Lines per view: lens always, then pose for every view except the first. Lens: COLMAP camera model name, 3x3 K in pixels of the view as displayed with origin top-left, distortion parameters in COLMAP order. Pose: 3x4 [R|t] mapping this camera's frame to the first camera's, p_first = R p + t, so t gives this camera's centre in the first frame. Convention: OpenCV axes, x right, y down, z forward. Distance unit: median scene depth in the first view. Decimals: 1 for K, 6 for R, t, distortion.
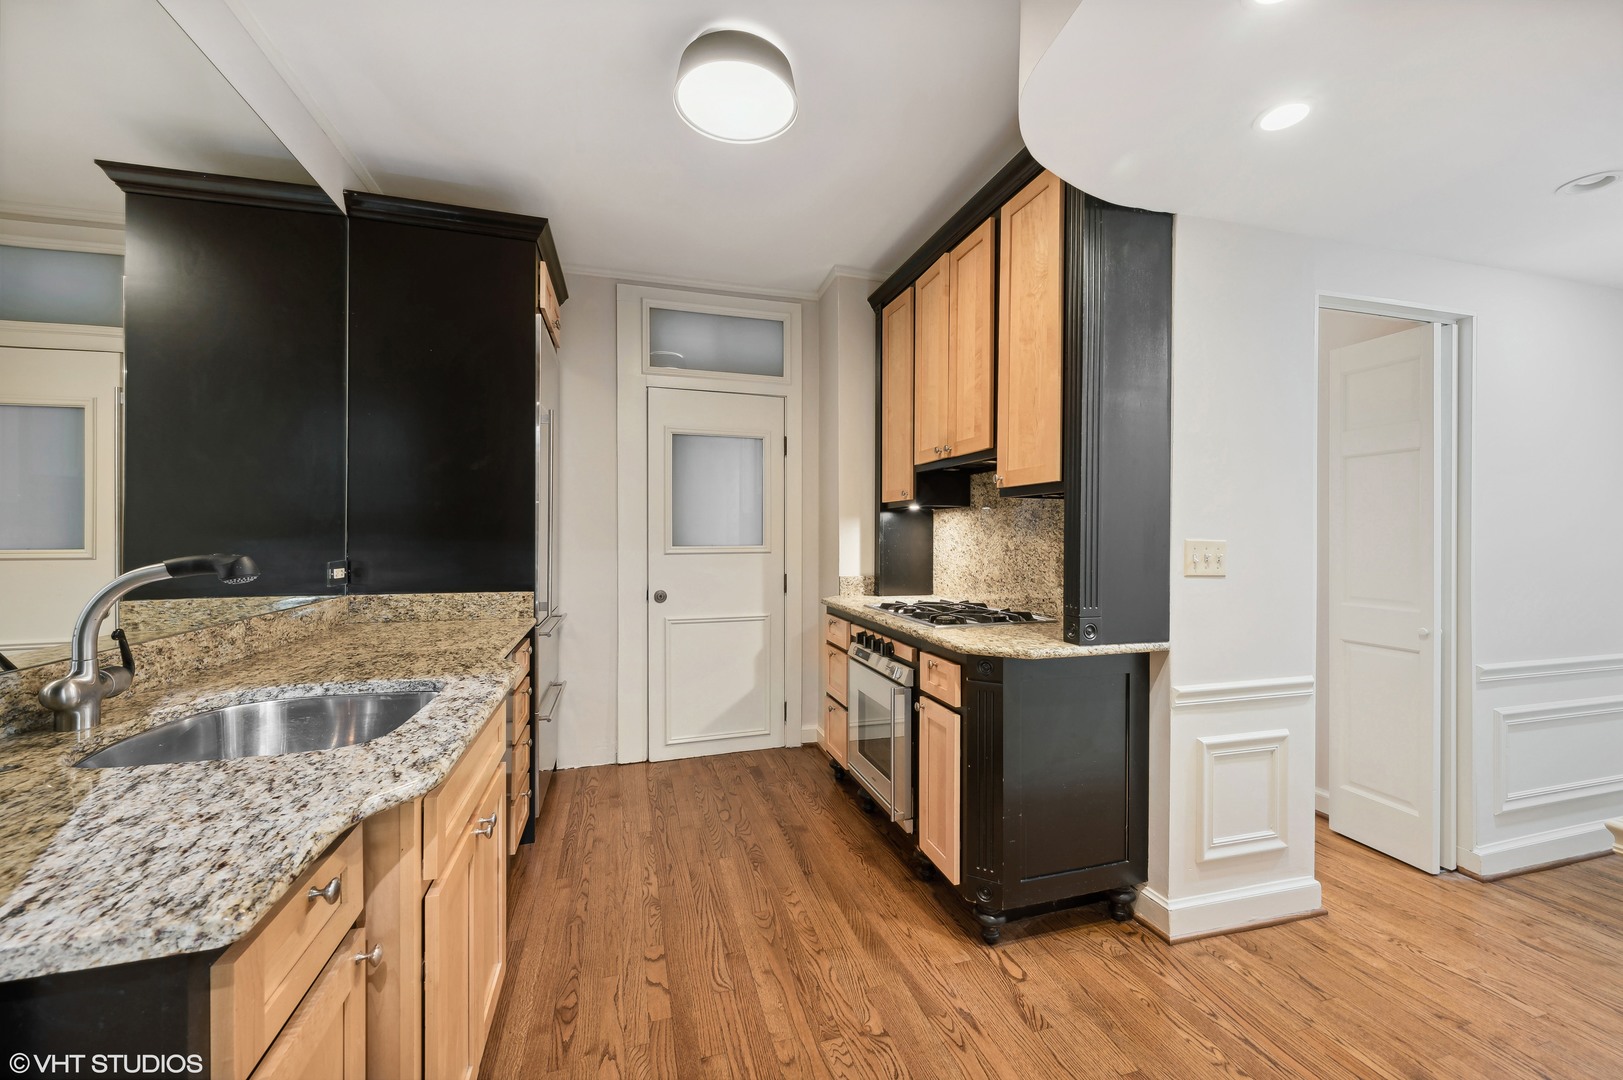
lens RADIAL K [[653.9, 0, 816.0], [0, 653.9, 535.2], [0, 0, 1]] dist [-0.001040, -0.000103]
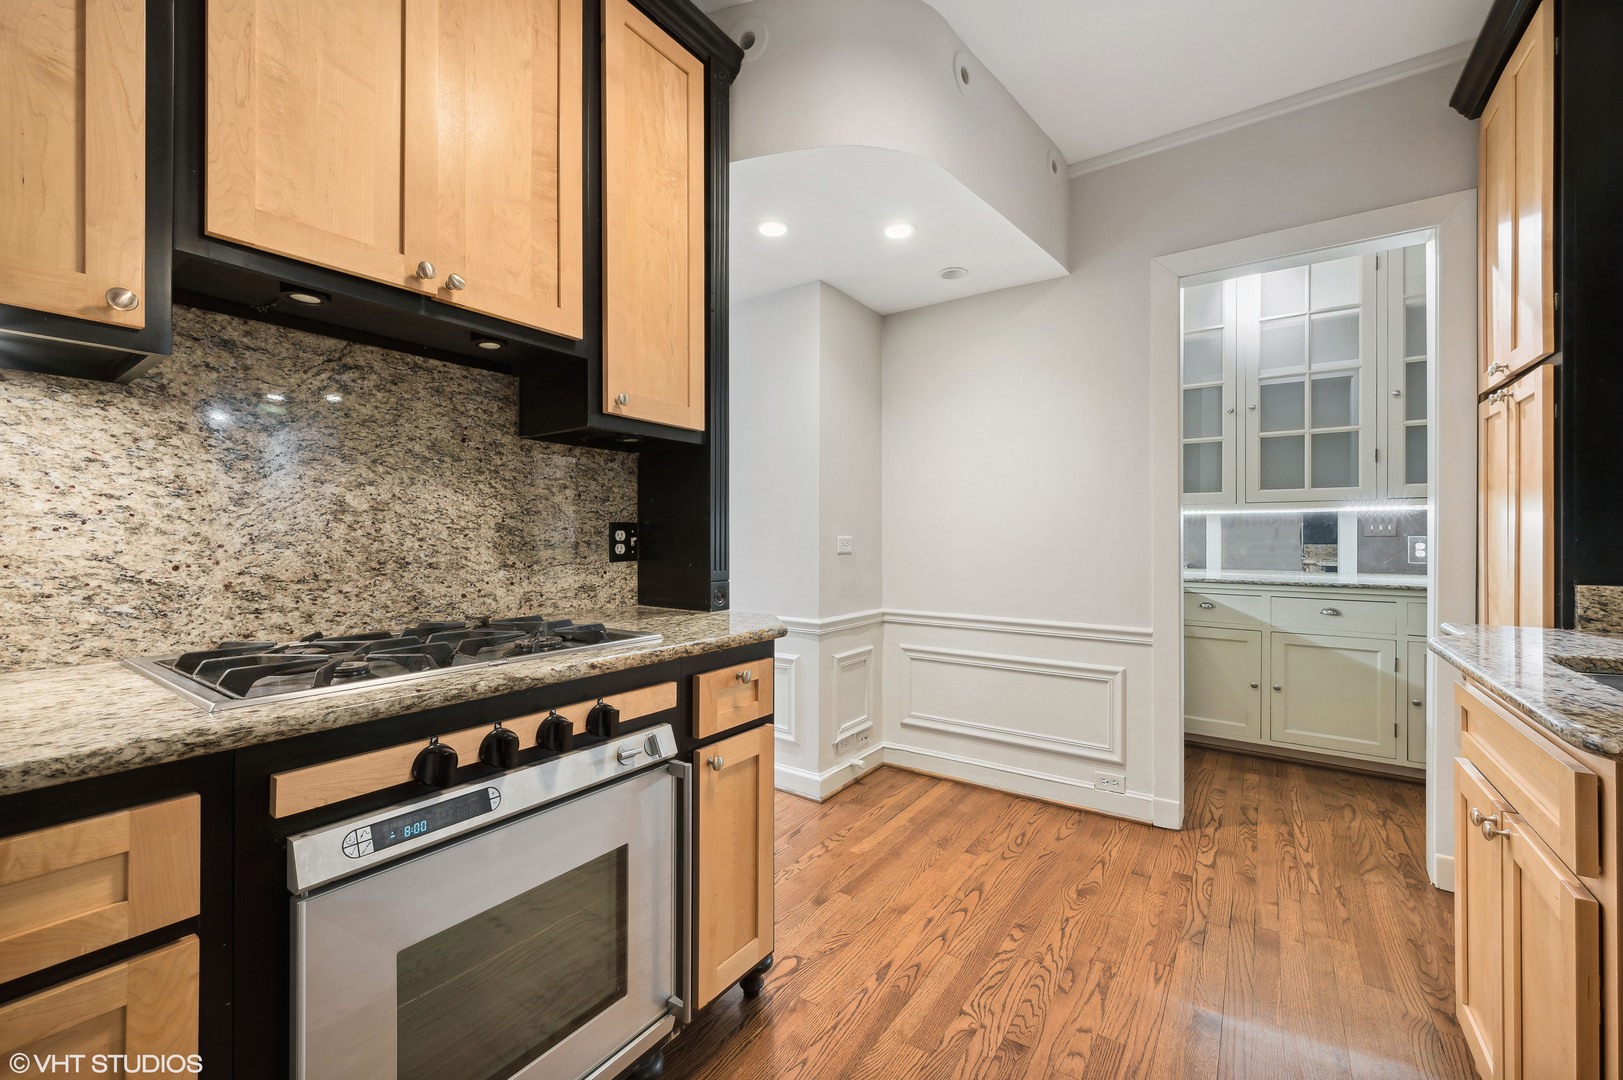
lens RADIAL K [[653.9, 0, 816.0], [0, 653.9, 535.2], [0, 0, 1]] dist [-0.001040, -0.000103]
pose [[-0.628221, 0.002293, 0.778032, -0.295345], [0.003107, 0.999995, -0.000438, 0.042022], [-0.778029, 0.002142, -0.628225, 1.041492]]
